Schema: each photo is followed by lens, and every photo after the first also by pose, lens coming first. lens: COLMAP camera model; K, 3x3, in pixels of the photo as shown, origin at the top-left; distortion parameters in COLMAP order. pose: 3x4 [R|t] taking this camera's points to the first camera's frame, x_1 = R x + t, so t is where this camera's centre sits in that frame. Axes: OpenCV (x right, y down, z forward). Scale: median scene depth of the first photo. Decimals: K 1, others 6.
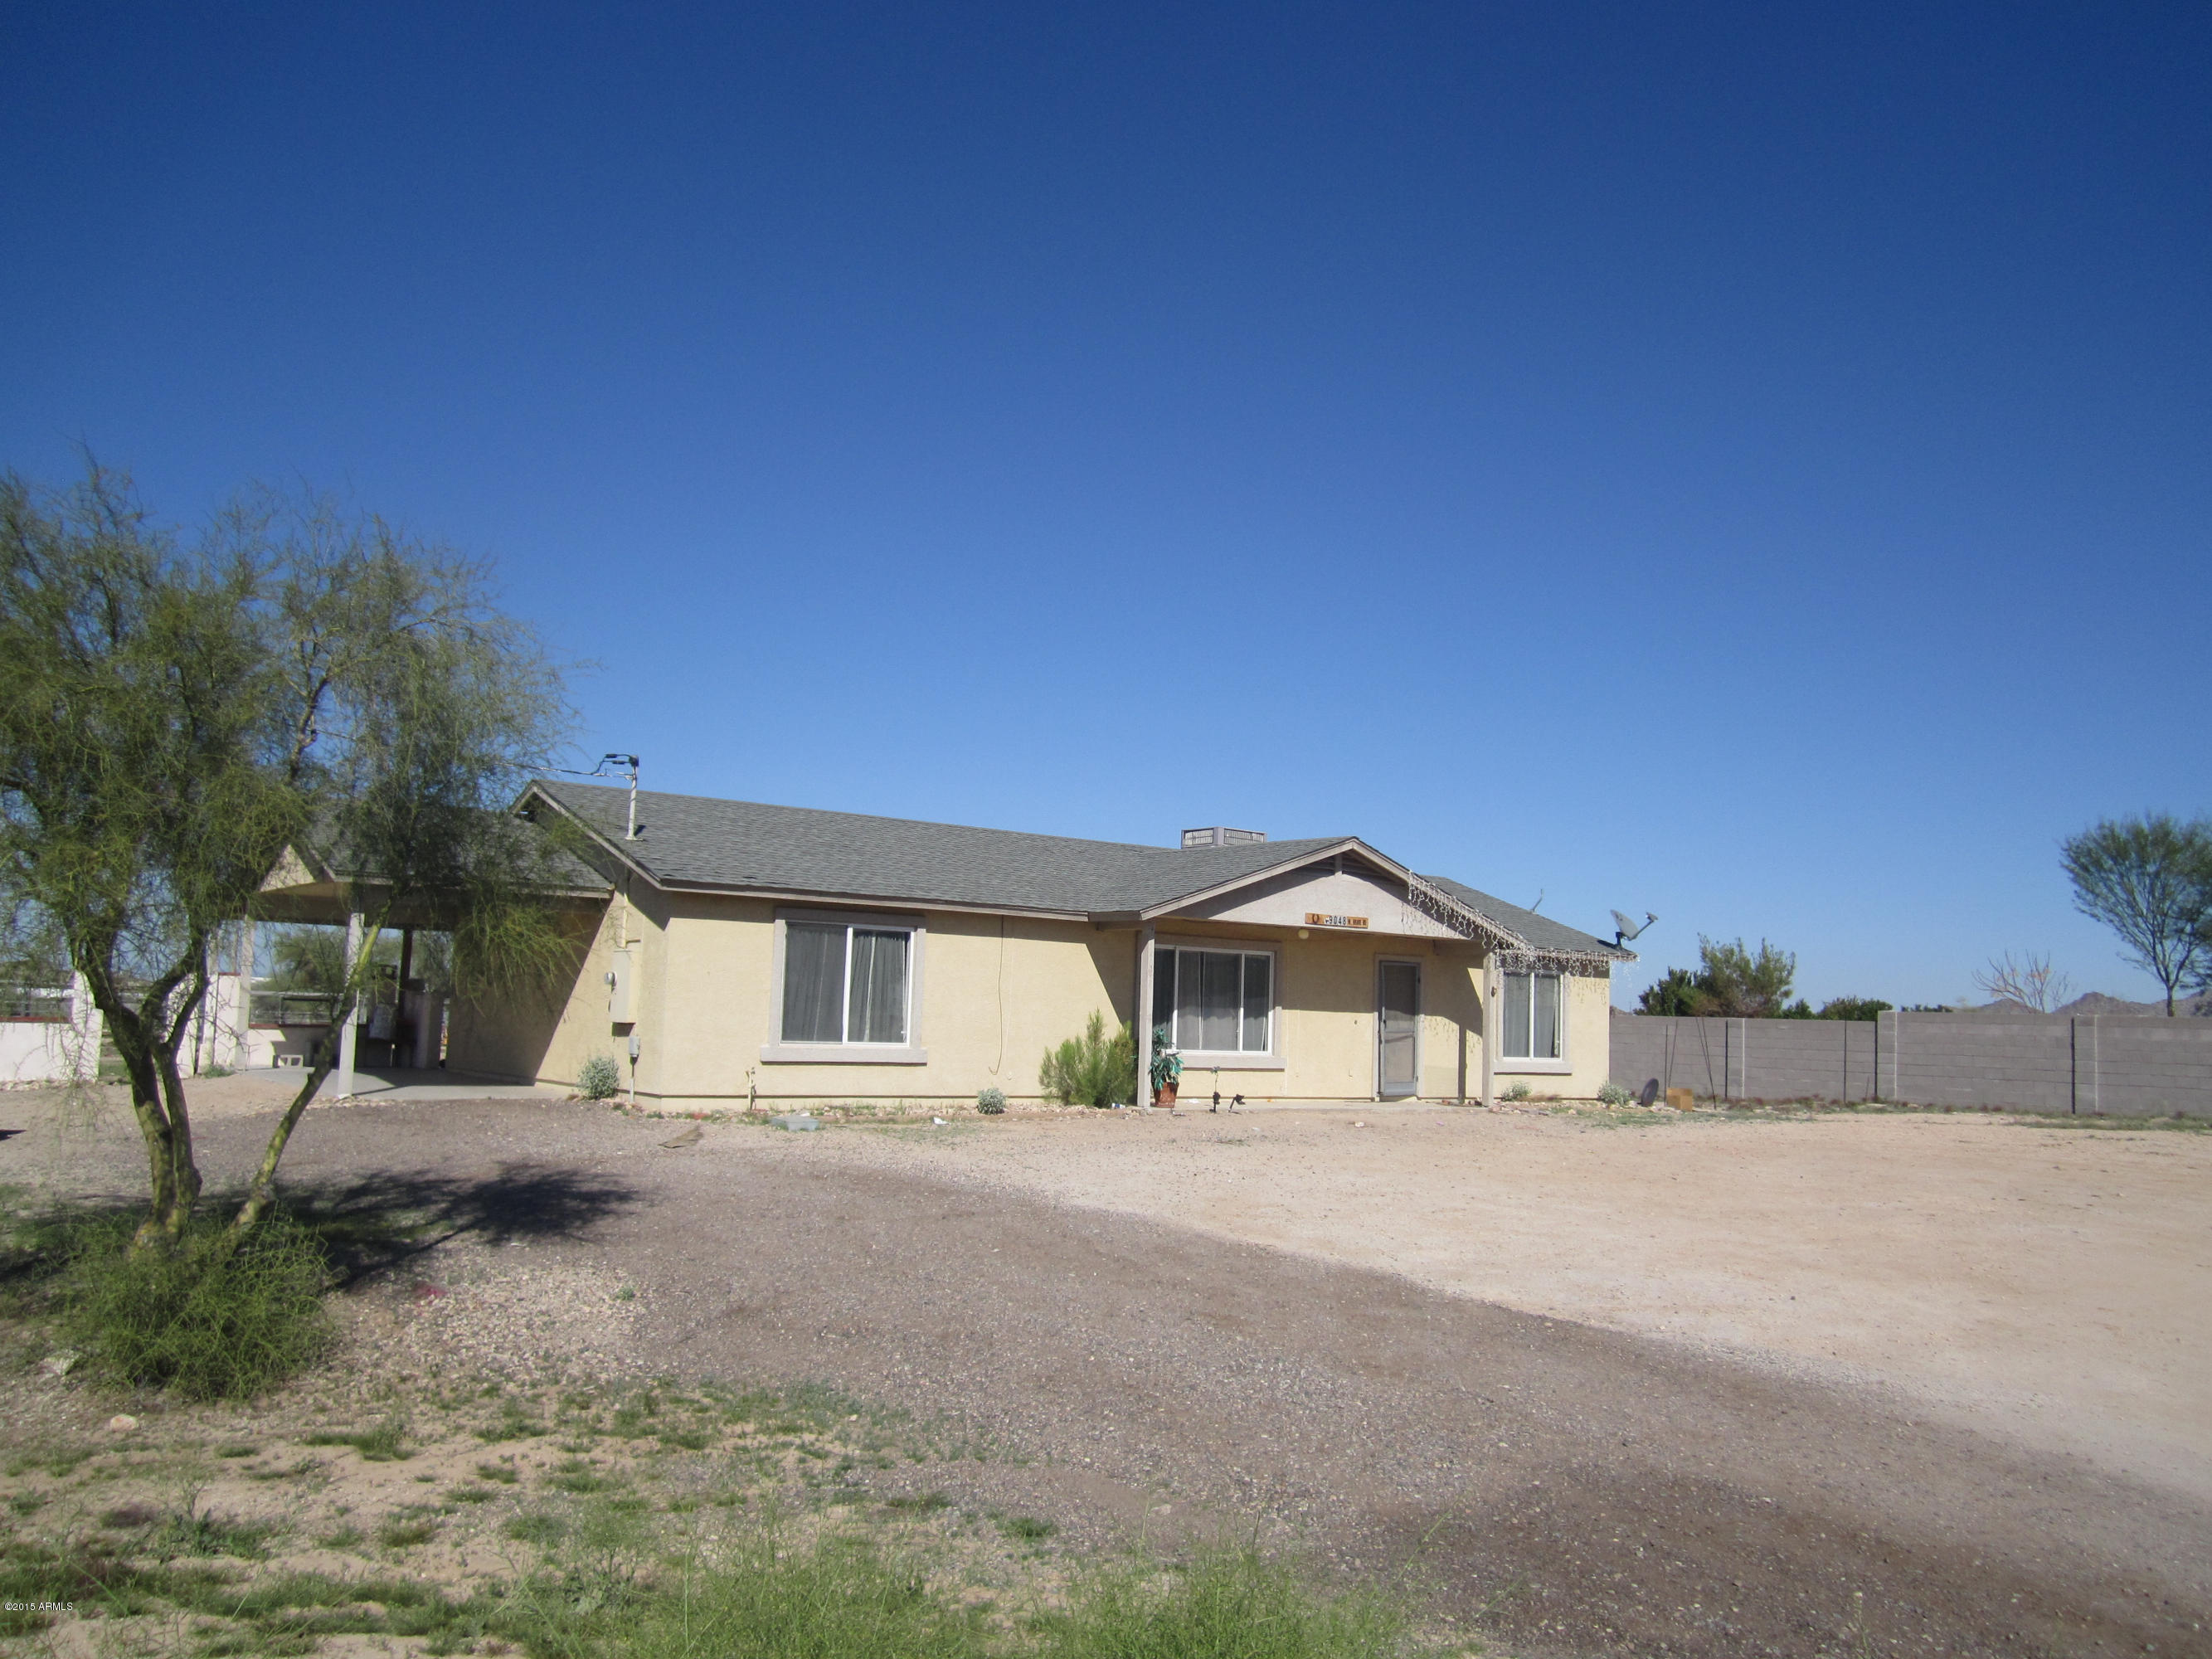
lens RADIAL K [[1840.2, 0, 1105.8], [0, 1840.2, 820.1], [0, 0, 1]] dist [-0.037125, 0.005728]
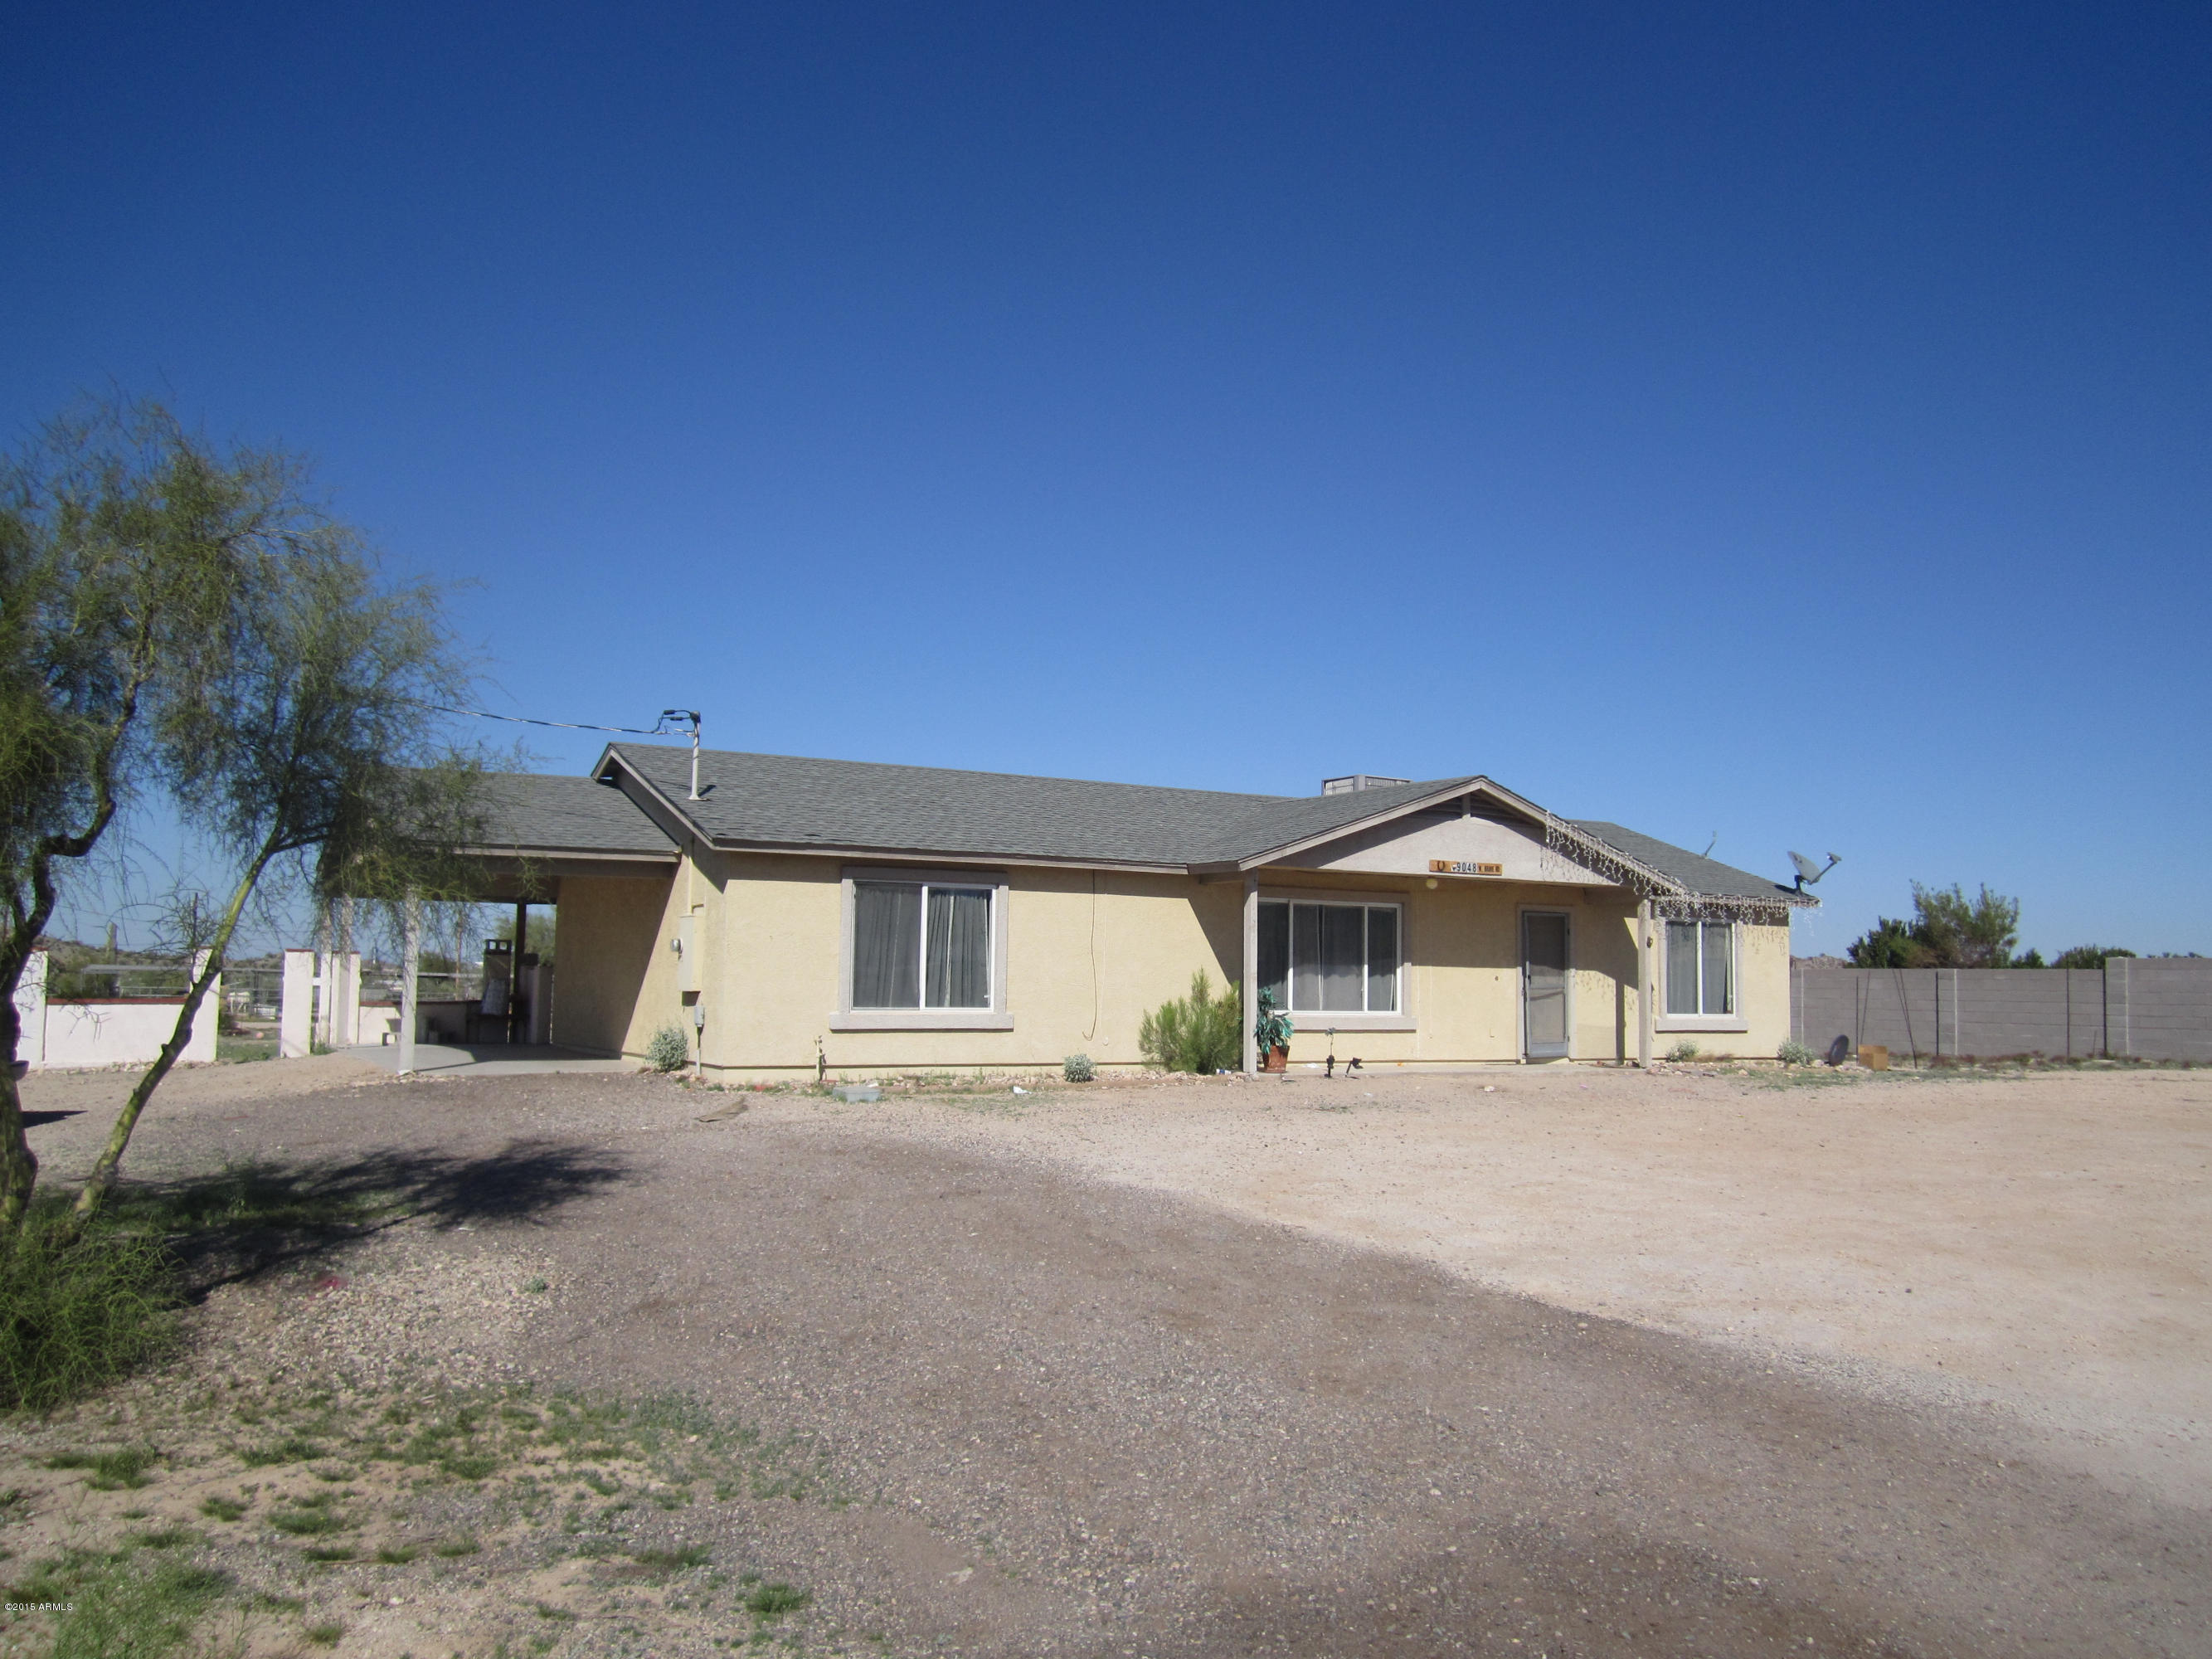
lens RADIAL K [[1831.4, 0, 1118.6], [0, 1831.4, 815.2], [0, 0, 1]] dist [-0.029729, -0.001190]
pose [[0.992842, -0.029087, -0.115840, 0.067004], [0.030487, 0.999482, 0.010339, 0.015162], [0.115479, -0.013797, 0.993214, 0.080121]]
